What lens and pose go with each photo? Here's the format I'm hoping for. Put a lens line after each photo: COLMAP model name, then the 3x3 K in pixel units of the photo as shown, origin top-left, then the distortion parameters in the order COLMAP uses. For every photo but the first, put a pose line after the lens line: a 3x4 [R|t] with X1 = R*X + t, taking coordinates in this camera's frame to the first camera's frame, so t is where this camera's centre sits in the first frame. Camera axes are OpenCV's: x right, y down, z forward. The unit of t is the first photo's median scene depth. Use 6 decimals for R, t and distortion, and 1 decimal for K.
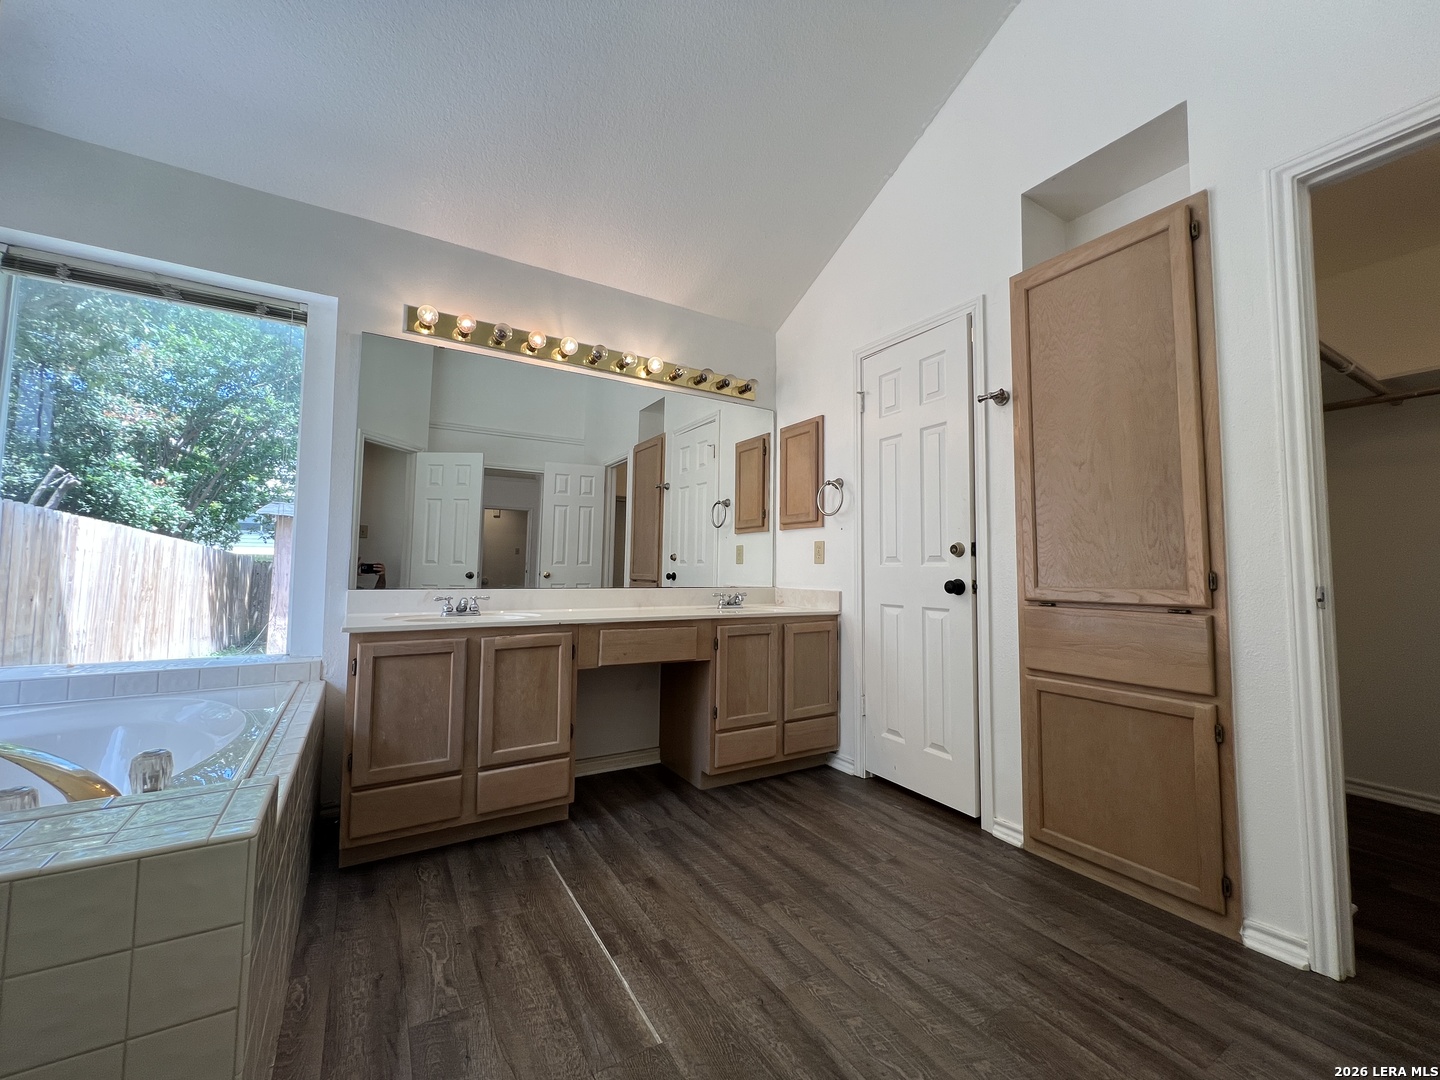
lens RADIAL K [[570.3, 0, 720.0], [0, 570.3, 540.0], [0, 0, 1]] dist [-0.010008, 0.000027]
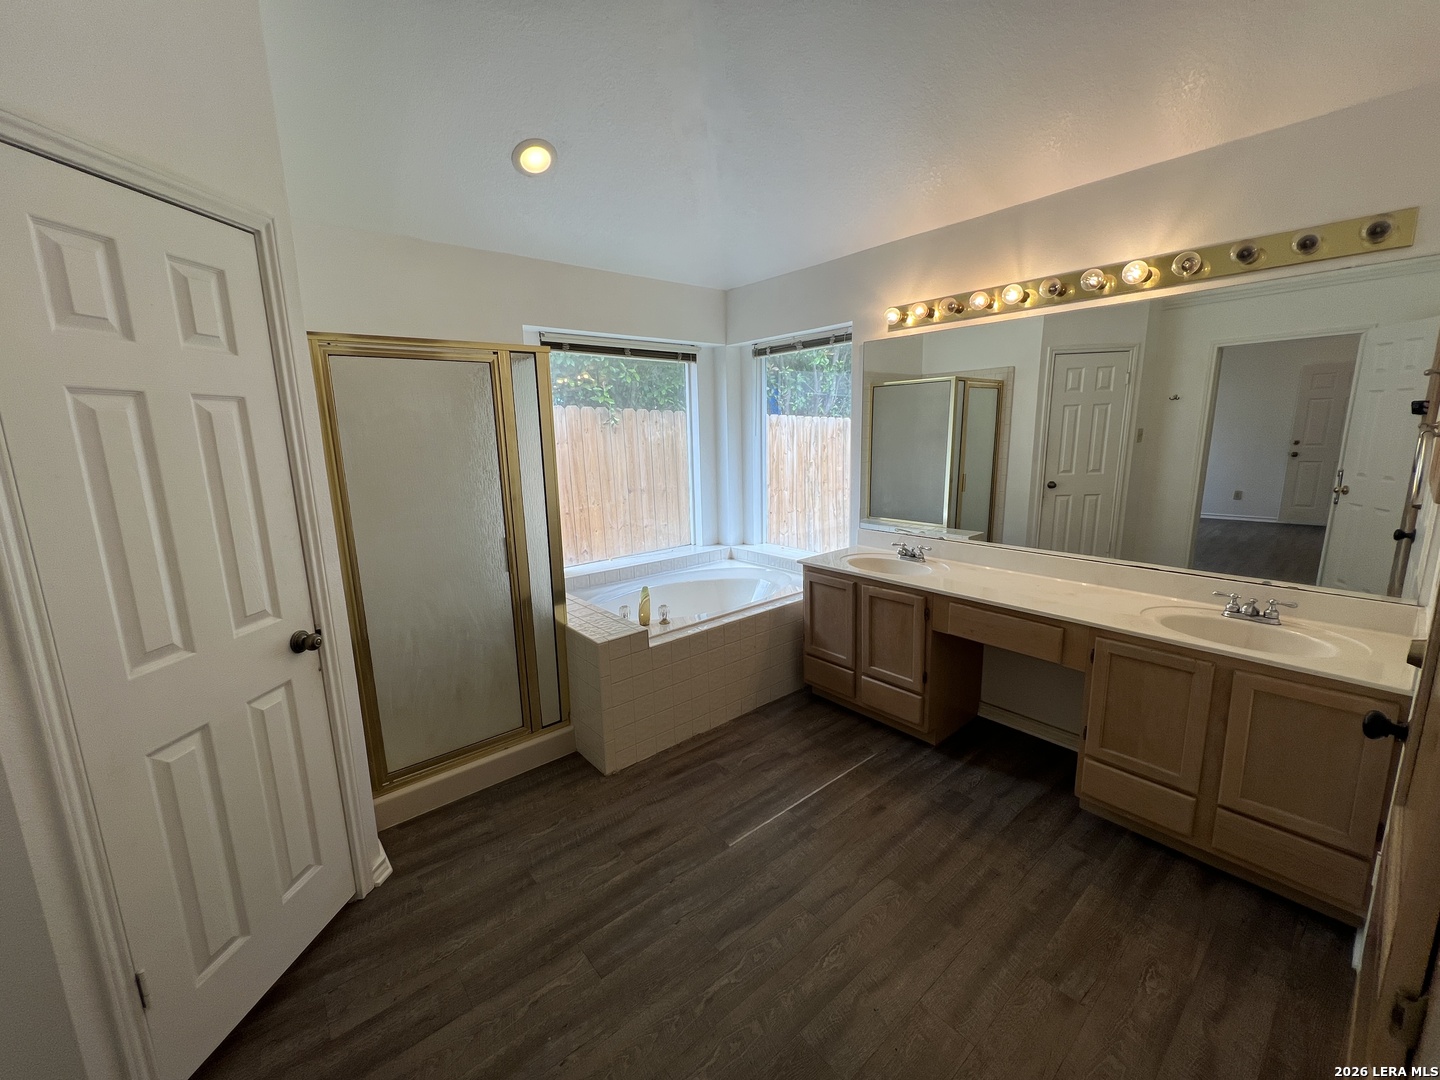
lens RADIAL K [[576.0, 0, 715.7], [0, 576.0, 533.2], [0, 0, 1]] dist [-0.000790, -0.000108]
pose [[0.153638, 0.166319, -0.974029, 0.890870], [0.080065, 0.980396, 0.180035, -0.236807], [0.984878, -0.105646, 0.137310, 0.492045]]
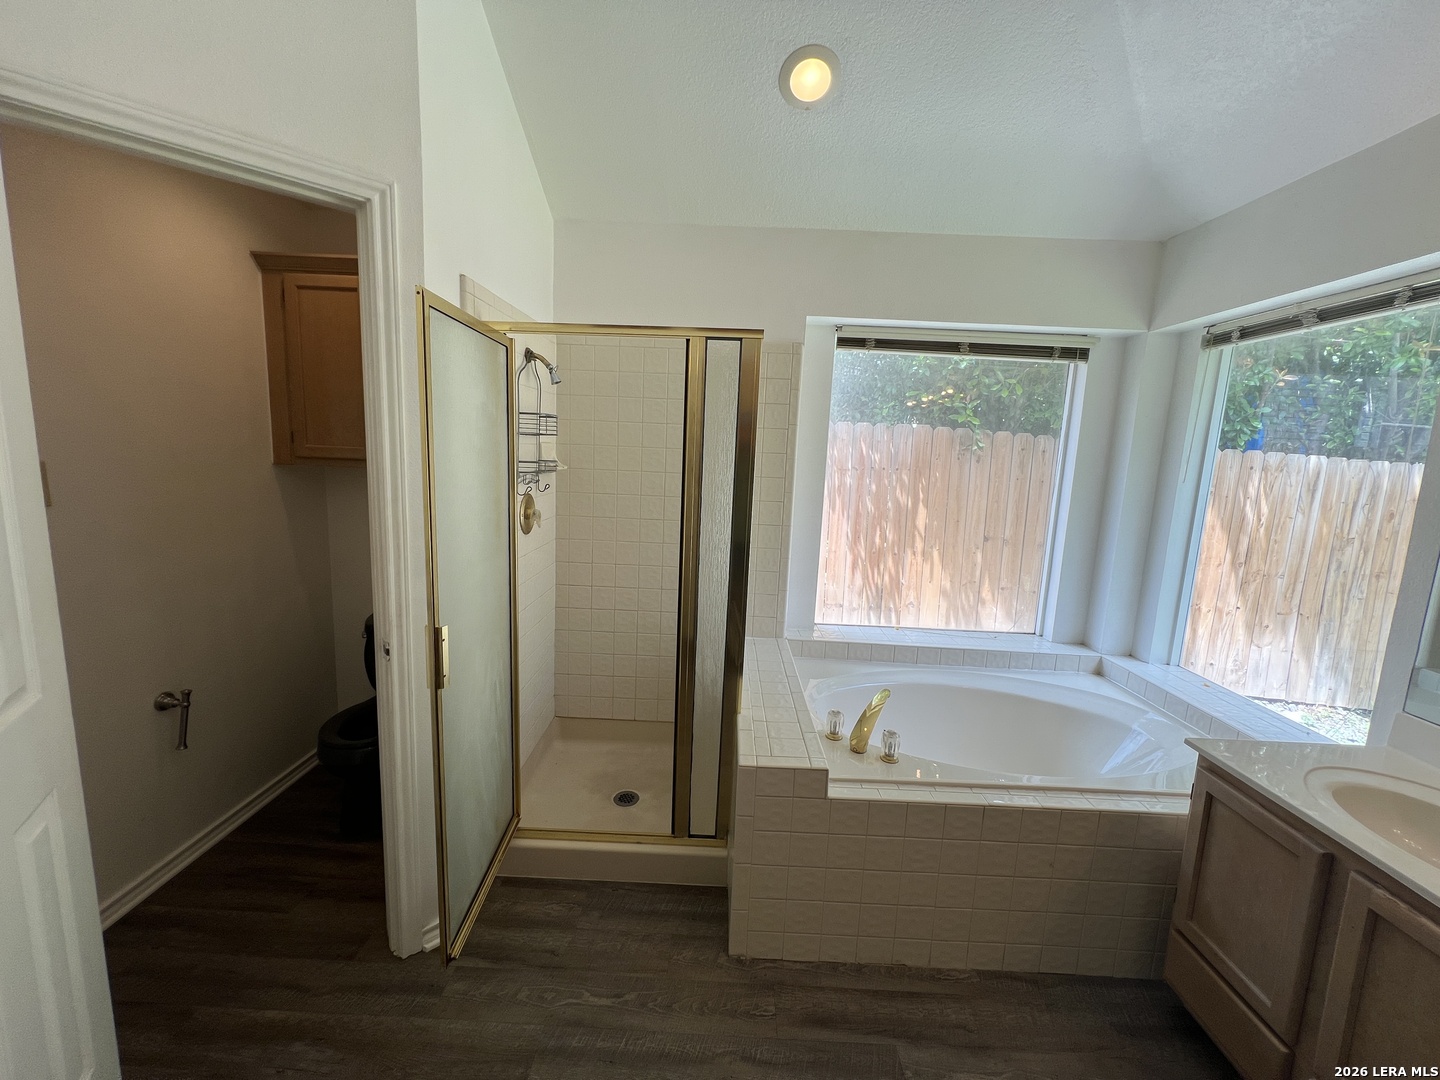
lens RADIAL K [[576.0, 0, 715.7], [0, 576.0, 533.2], [0, 0, 1]] dist [-0.000790, -0.000108]
pose [[-0.531515, 0.093902, -0.841828, 0.363202], [-0.000227, 0.993820, 0.111000, -0.223590], [0.847049, 0.059189, -0.528209, 0.780261]]
